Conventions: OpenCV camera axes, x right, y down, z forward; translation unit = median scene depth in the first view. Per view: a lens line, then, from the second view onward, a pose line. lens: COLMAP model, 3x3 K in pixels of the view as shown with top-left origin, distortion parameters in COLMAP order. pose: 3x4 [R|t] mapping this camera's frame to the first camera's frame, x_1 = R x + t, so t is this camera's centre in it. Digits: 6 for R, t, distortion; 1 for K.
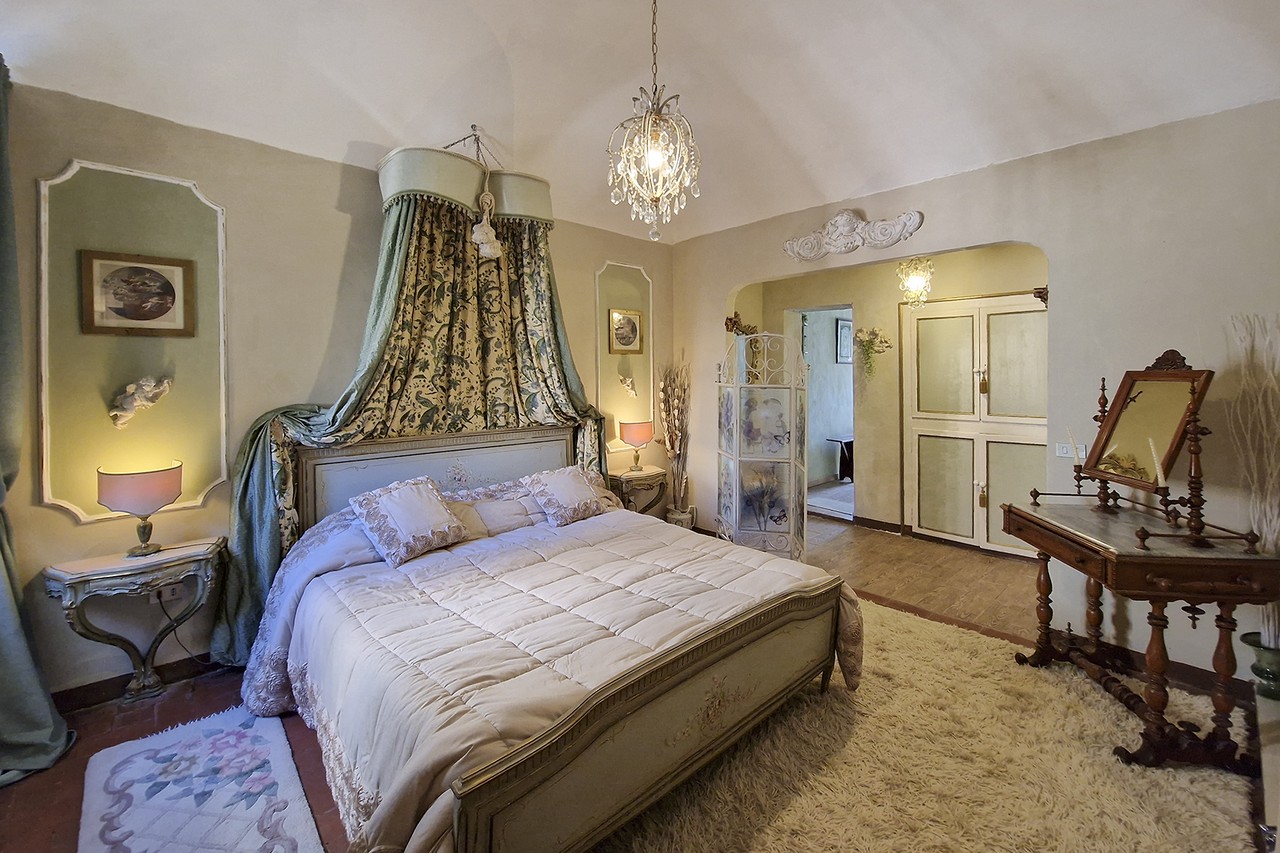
lens RADIAL K [[532.6, 0, 643.4], [0, 532.6, 368.6], [0, 0, 1]] dist [0.000733, 0.000036]
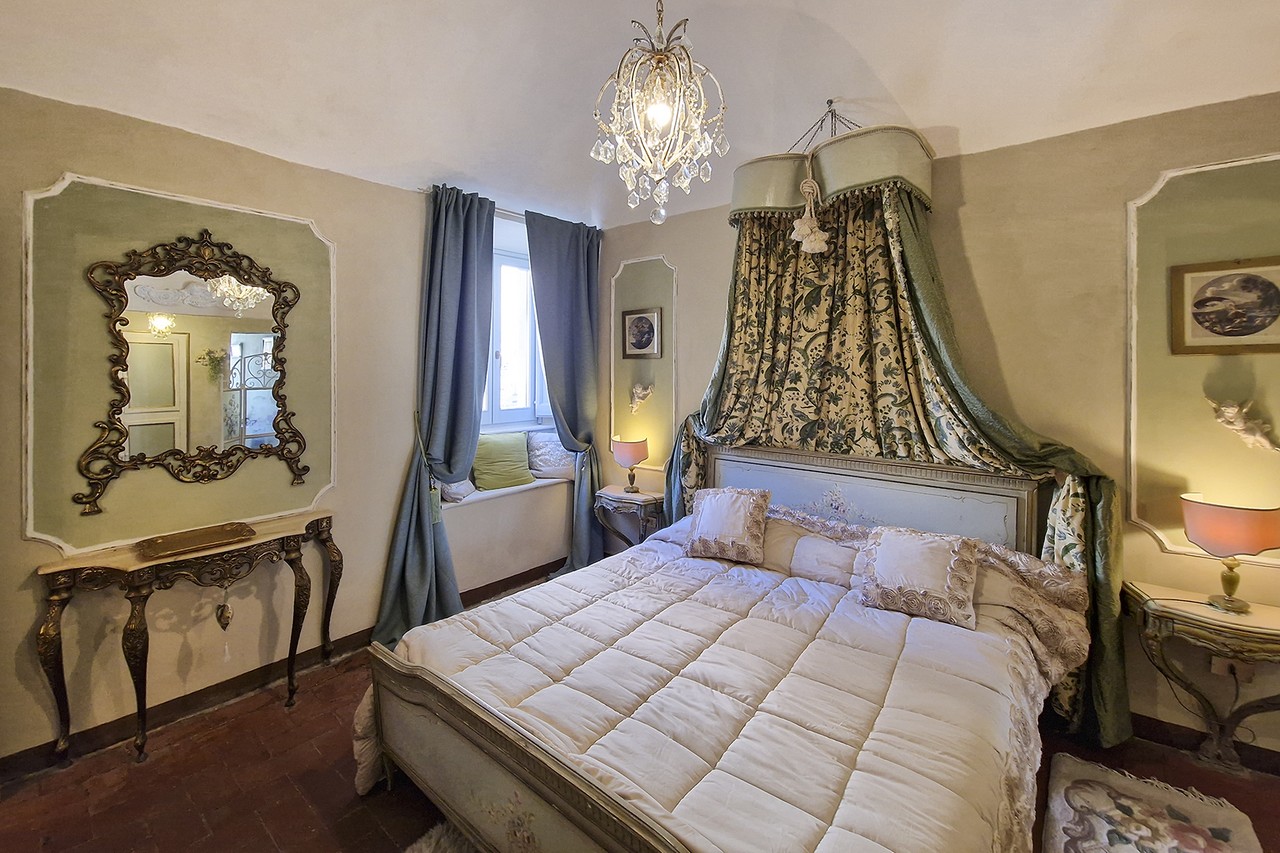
lens RADIAL K [[532.6, 0, 643.4], [0, 532.6, 368.6], [0, 0, 1]] dist [0.000733, 0.000036]
pose [[0.129129, -0.002822, -0.991624, 0.491226], [0.002188, 0.999994, -0.002561, -0.019733], [0.991625, -0.001839, 0.129134, 0.578904]]
